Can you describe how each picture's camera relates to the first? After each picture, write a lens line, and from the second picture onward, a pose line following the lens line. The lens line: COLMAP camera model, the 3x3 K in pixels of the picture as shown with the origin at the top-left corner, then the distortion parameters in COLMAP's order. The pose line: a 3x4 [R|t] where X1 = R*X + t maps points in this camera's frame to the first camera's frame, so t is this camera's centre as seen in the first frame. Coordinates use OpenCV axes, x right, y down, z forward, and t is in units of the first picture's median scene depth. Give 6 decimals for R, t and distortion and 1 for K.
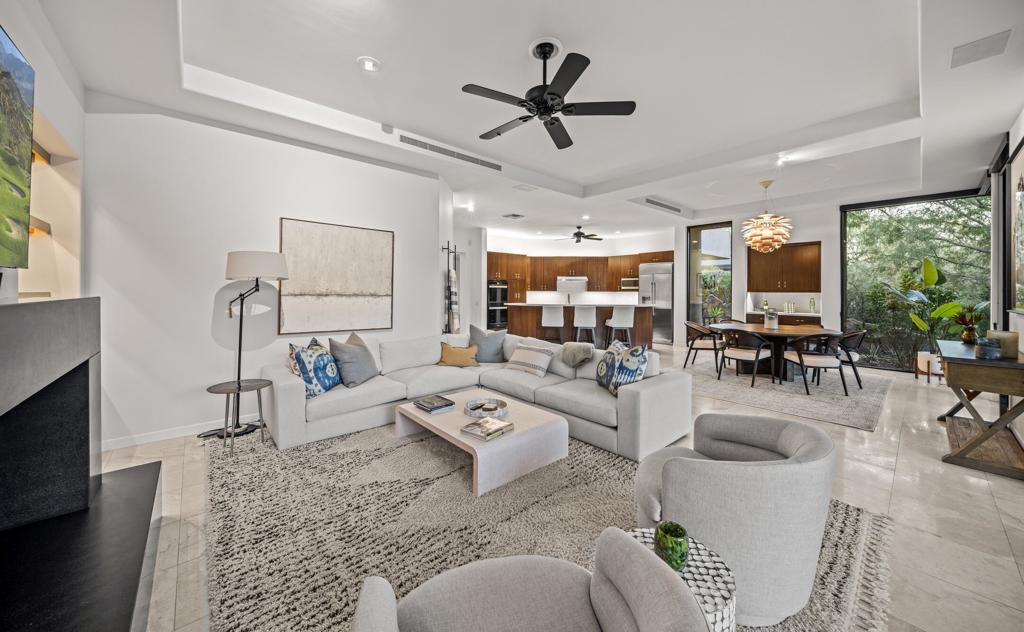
lens RADIAL K [[362.7, 0, 509.4], [0, 362.7, 291.4], [0, 0, 1]] dist [-0.001714, -0.000143]
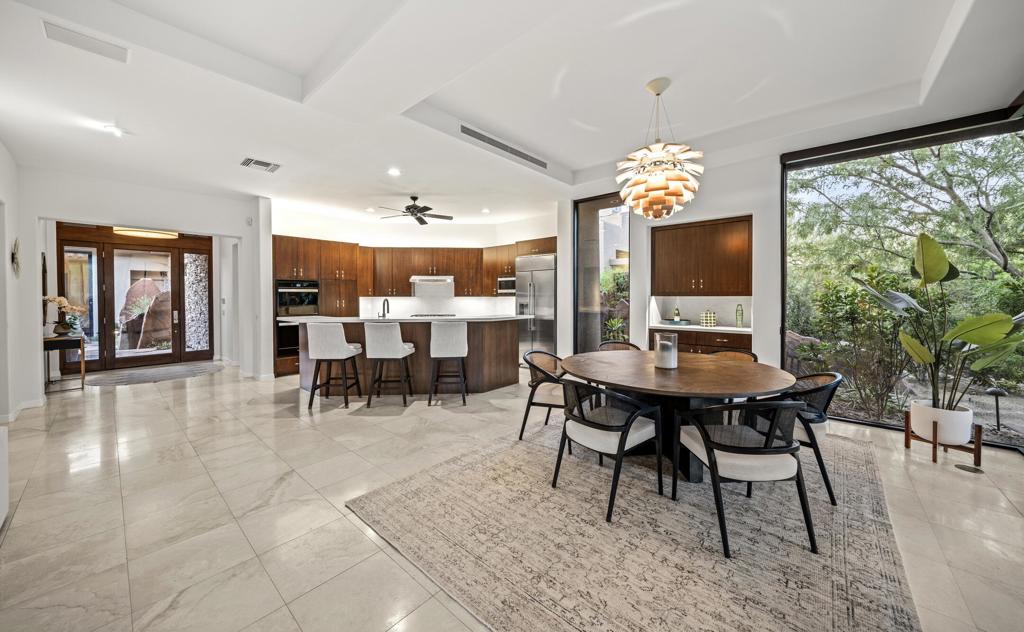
lens RADIAL K [[361.0, 0, 515.6], [0, 361.0, 301.3], [0, 0, 1]] dist [-0.000715, -0.000151]
pose [[0.990487, -0.010309, 0.137217, 0.282021], [0.008496, 0.999869, 0.013788, 0.000284], [-0.137341, -0.012491, 0.990445, 0.333924]]
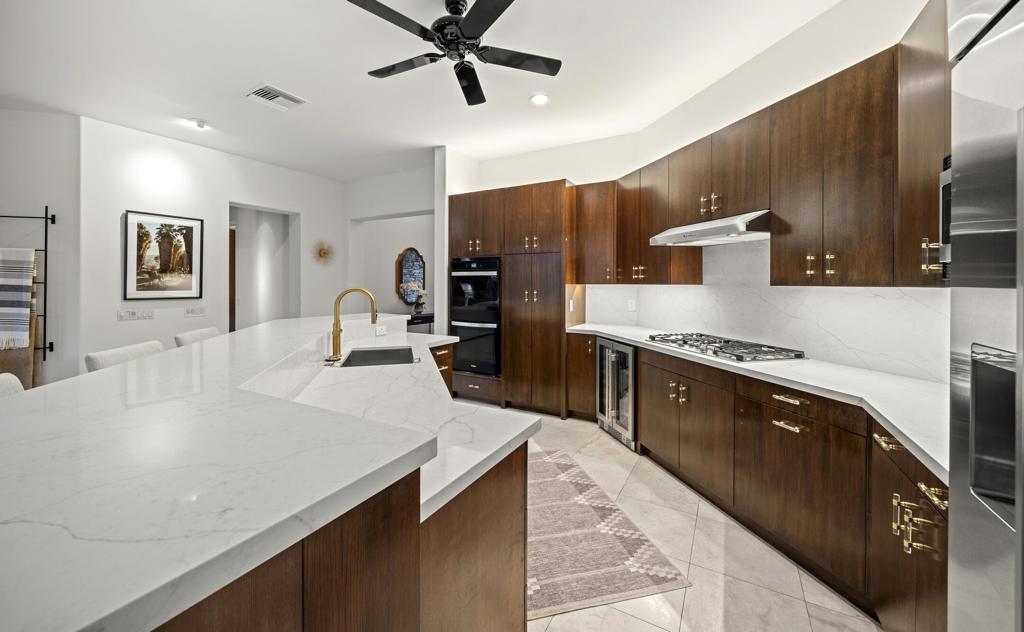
lens RADIAL K [[388.8, 0, 502.9], [0, 388.8, 283.5], [0, 0, 1]] dist [-0.001309, -0.000204]
pose [[0.323514, -0.004306, -0.946214, 0.434510], [-0.001437, 0.999986, -0.005042, 0.000186], [0.946222, 0.002991, 0.323503, 0.951837]]
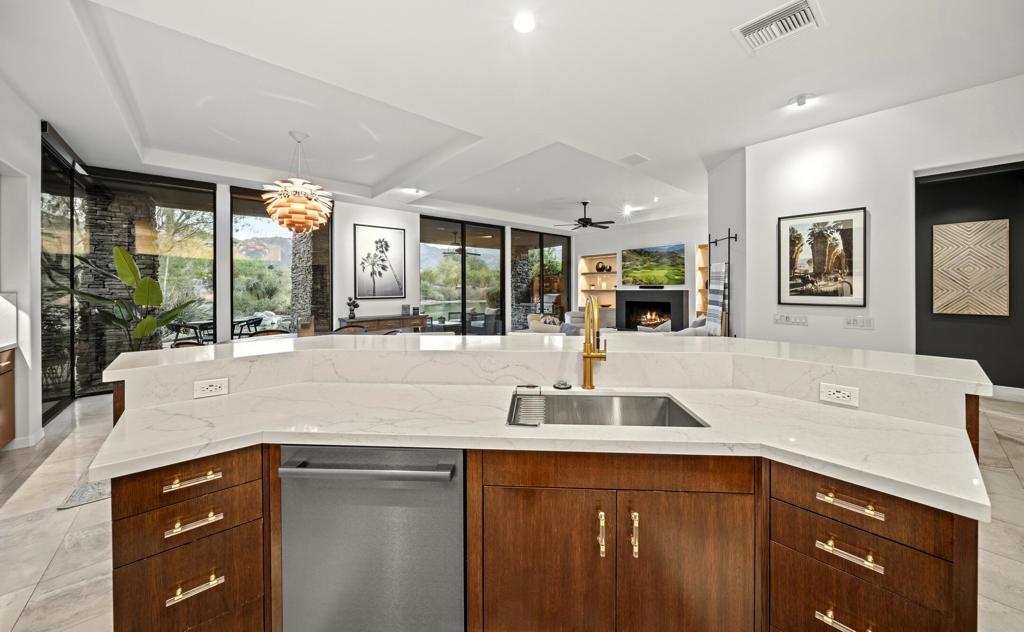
lens RADIAL K [[360.2, 0, 515.1], [0, 360.2, 287.2], [0, 0, 1]] dist [-0.001441, -0.000089]
pose [[-0.999959, -0.002061, -0.008851, 0.192789], [-0.002049, 0.999997, -0.001318, -0.001727], [0.008853, -0.001300, -0.999960, 1.110971]]
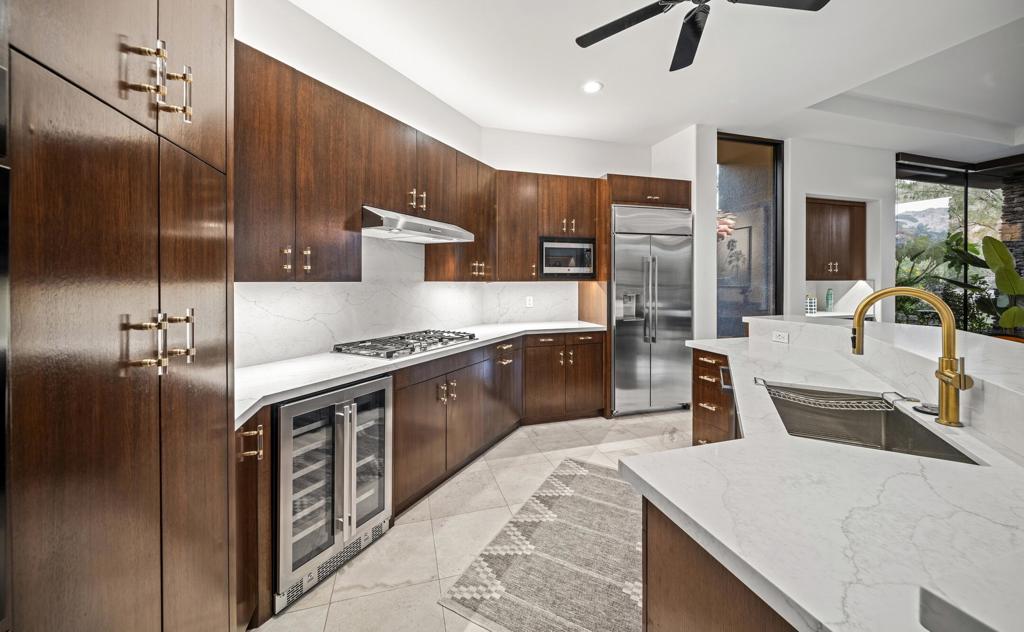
lens RADIAL K [[372.2, 0, 512.5], [0, 372.2, 289.7], [0, 0, 1]] dist [-0.000945, -0.000043]
pose [[0.411297, -0.025984, 0.911131, -0.022331], [0.006937, 0.999654, 0.025377, -0.000955], [-0.911475, -0.004117, 0.411335, 1.015857]]
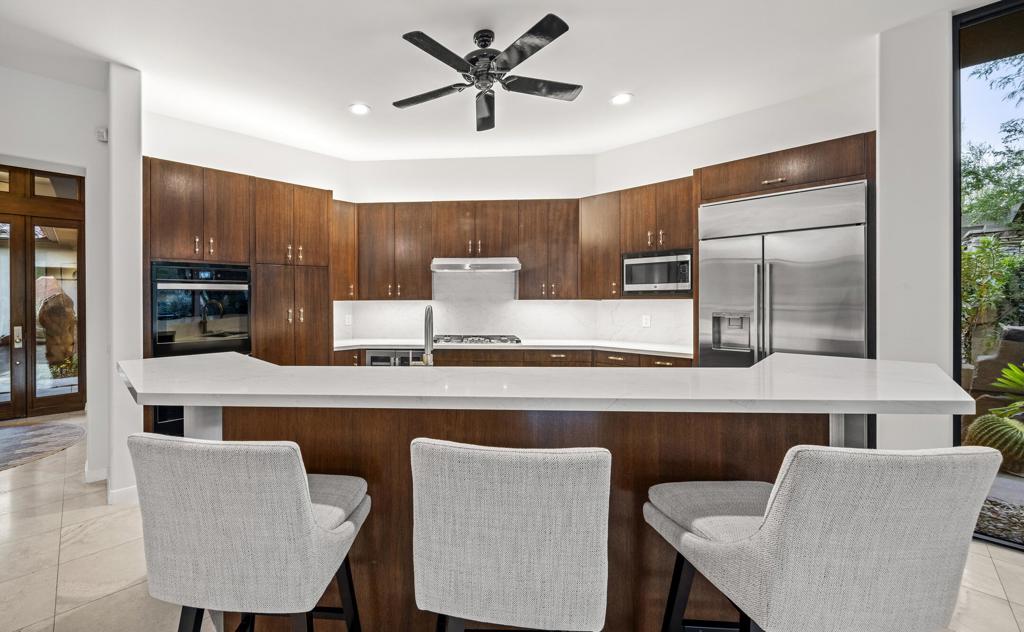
lens RADIAL K [[426.9, 0, 452.4], [0, 426.9, 298.3], [0, 0, 1]] dist [0.001056, 0.000032]
pose [[0.999440, -0.011100, 0.031565, 0.163948], [0.011112, 0.999938, -0.000187, -0.002494], [-0.031561, 0.000537, 0.999502, 0.706773]]
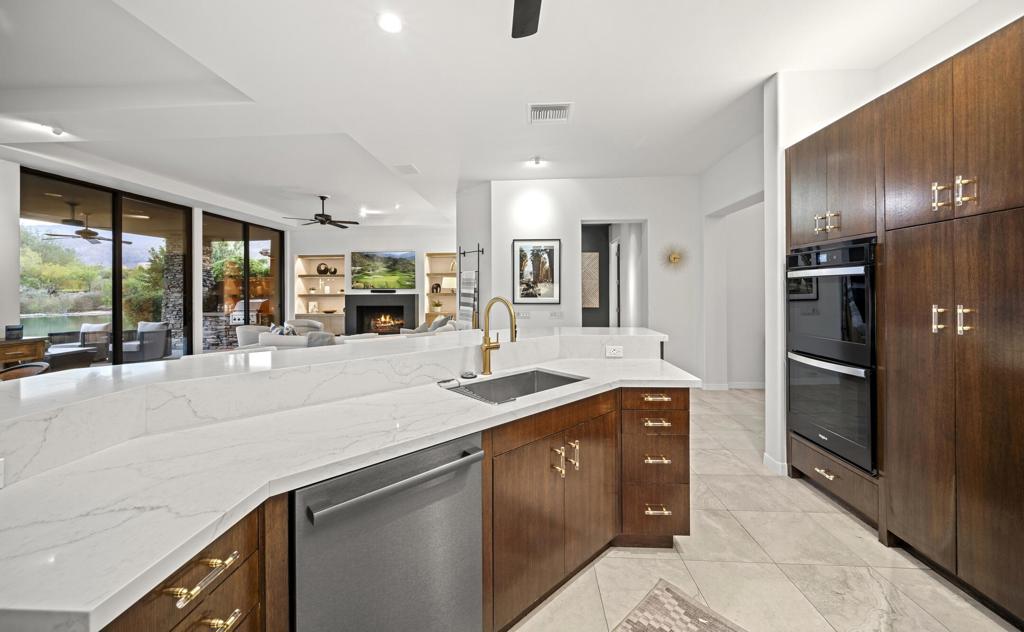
lens RADIAL K [[372.2, 0, 512.5], [0, 372.2, 289.7], [0, 0, 1]] dist [-0.000945, -0.000043]
pose [[-0.694488, -0.005911, -0.719480, 0.303851], [-0.000348, 0.999969, -0.007880, -0.000625], [0.719504, -0.005222, -0.694469, 1.098098]]
